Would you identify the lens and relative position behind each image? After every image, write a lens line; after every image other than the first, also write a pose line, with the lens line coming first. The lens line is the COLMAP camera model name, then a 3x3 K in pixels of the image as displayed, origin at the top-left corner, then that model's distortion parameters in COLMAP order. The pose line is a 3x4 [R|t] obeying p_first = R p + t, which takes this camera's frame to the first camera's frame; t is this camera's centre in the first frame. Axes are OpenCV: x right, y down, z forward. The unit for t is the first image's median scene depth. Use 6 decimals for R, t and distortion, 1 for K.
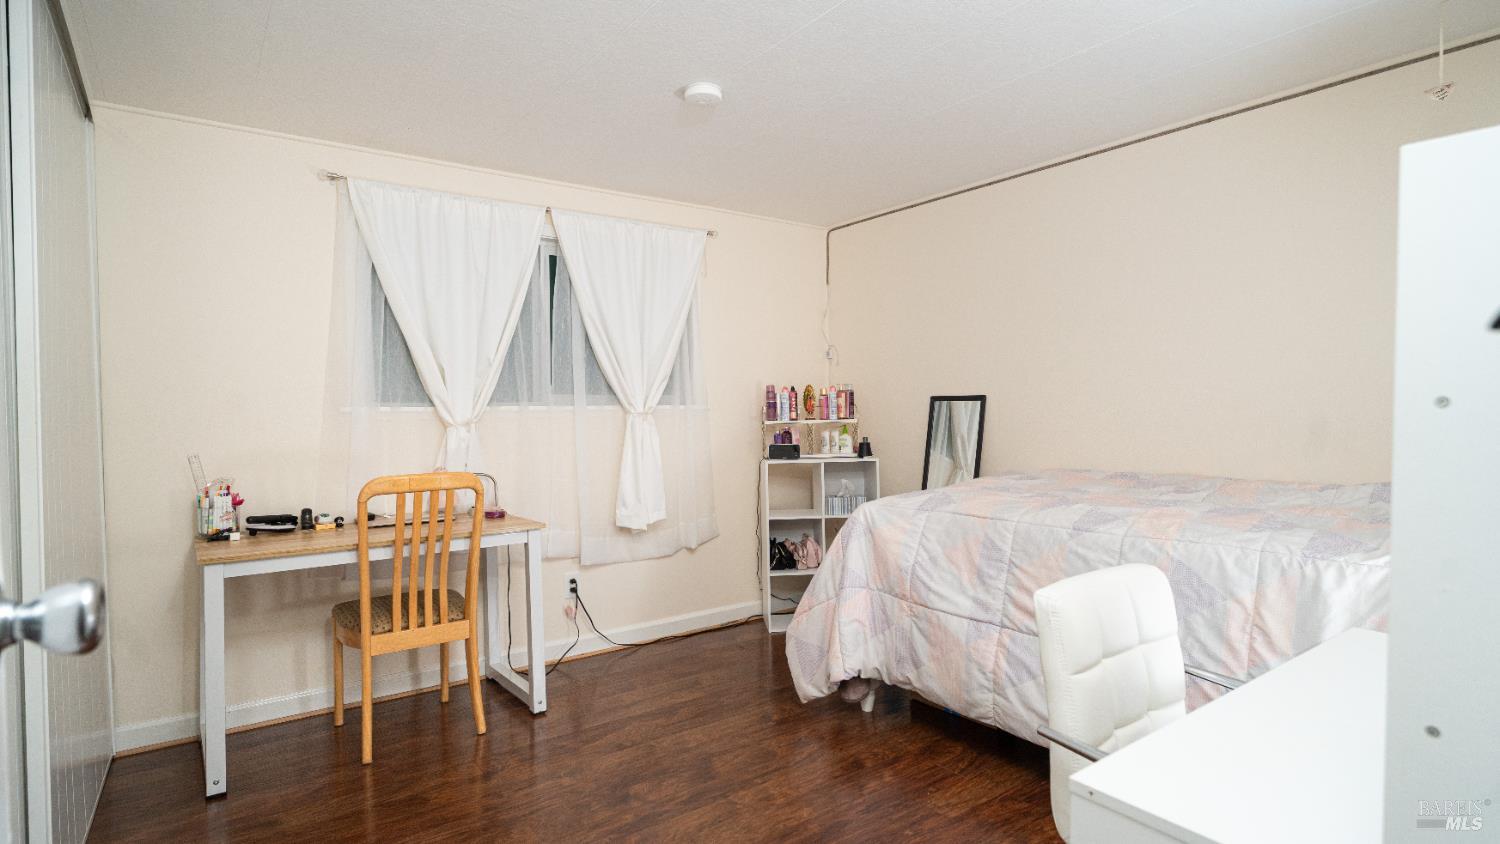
lens RADIAL K [[763.4, 0, 750.0], [0, 763.4, 422.0], [0, 0, 1]] dist [-0.072749, 0.000077]
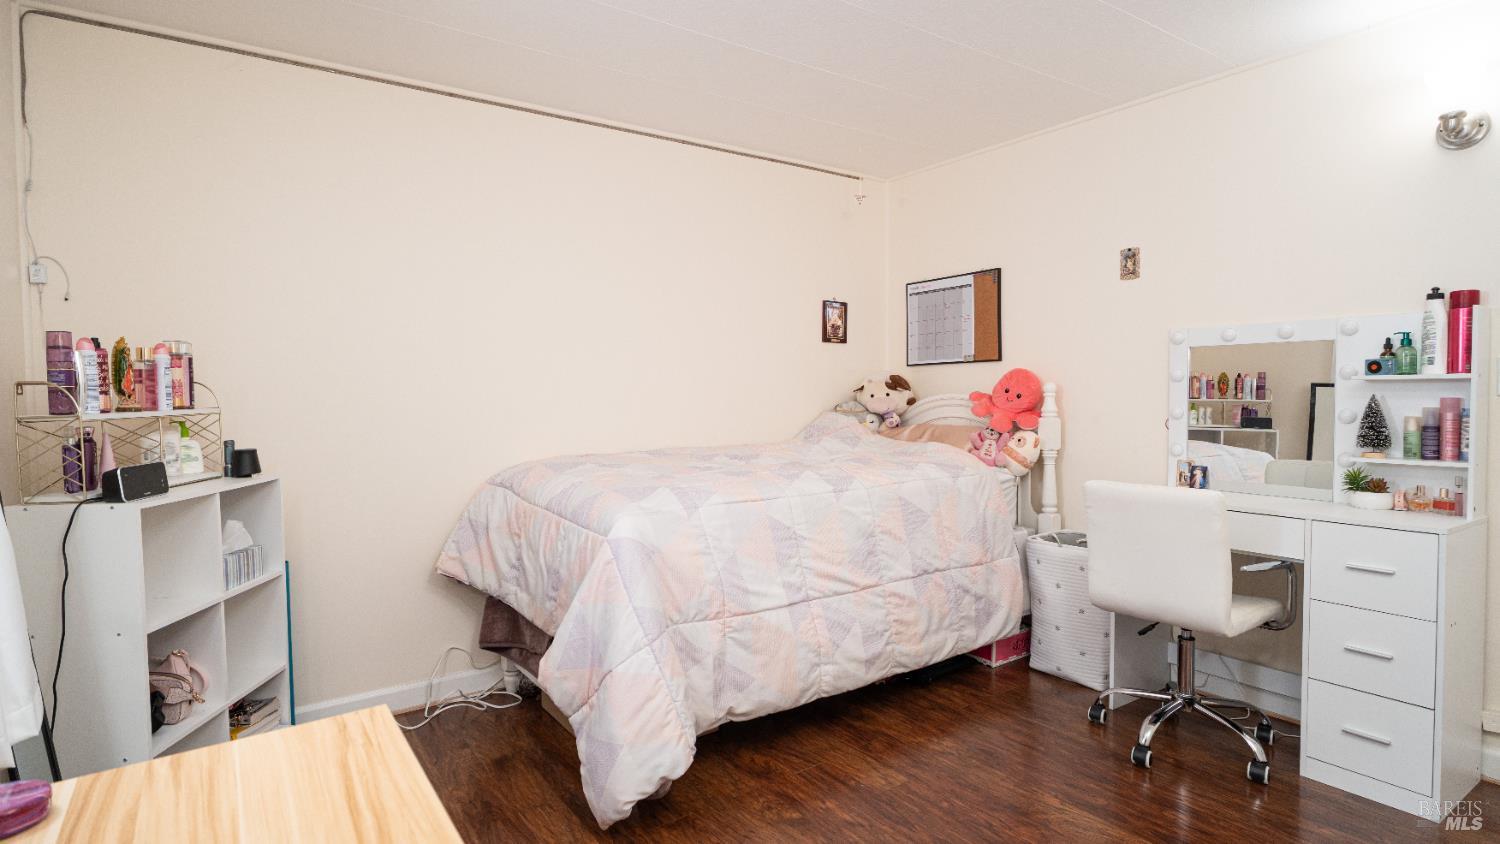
lens RADIAL K [[762.8, 0, 751.3], [0, 762.8, 419.3], [0, 0, 1]] dist [-0.003227, 0.000521]
pose [[0.014636, -0.033942, 0.999317, -0.516678], [0.016010, 0.999304, 0.033707, -0.010488], [-0.999765, 0.015506, 0.015169, 0.774297]]
